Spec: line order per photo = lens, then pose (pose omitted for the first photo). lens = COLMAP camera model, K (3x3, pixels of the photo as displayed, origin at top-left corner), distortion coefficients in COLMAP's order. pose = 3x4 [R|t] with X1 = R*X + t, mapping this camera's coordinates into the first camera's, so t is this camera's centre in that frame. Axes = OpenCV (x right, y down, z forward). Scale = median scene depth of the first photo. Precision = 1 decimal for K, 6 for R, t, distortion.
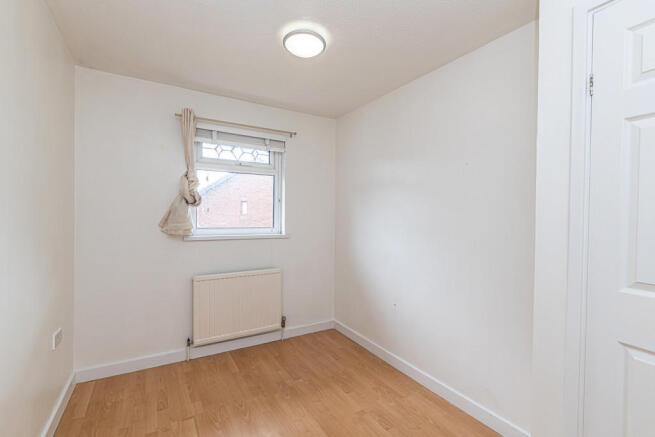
lens RADIAL K [[283.9, 0, 327.9], [0, 283.9, 217.6], [0, 0, 1]] dist [0.003101, 0.000201]
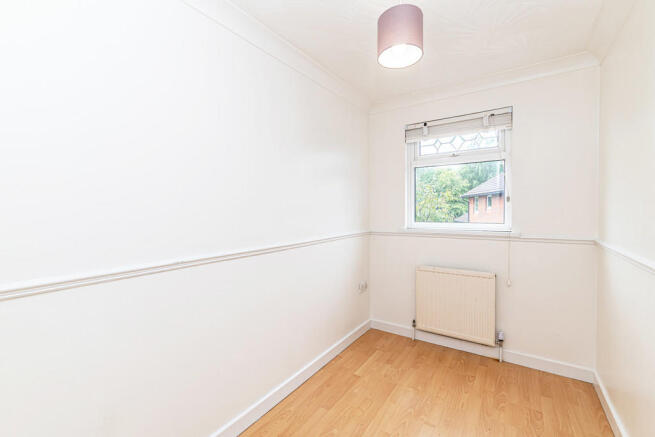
lens RADIAL K [[283.9, 0, 330.3], [0, 283.9, 219.2], [0, 0, 1]] dist [0.003101, 0.000201]
pose [[0.459833, 0.017728, -0.887829, 0.326604], [0.002832, 0.999766, 0.021430, 0.003186], [0.888001, -0.012368, 0.459675, 0.189343]]
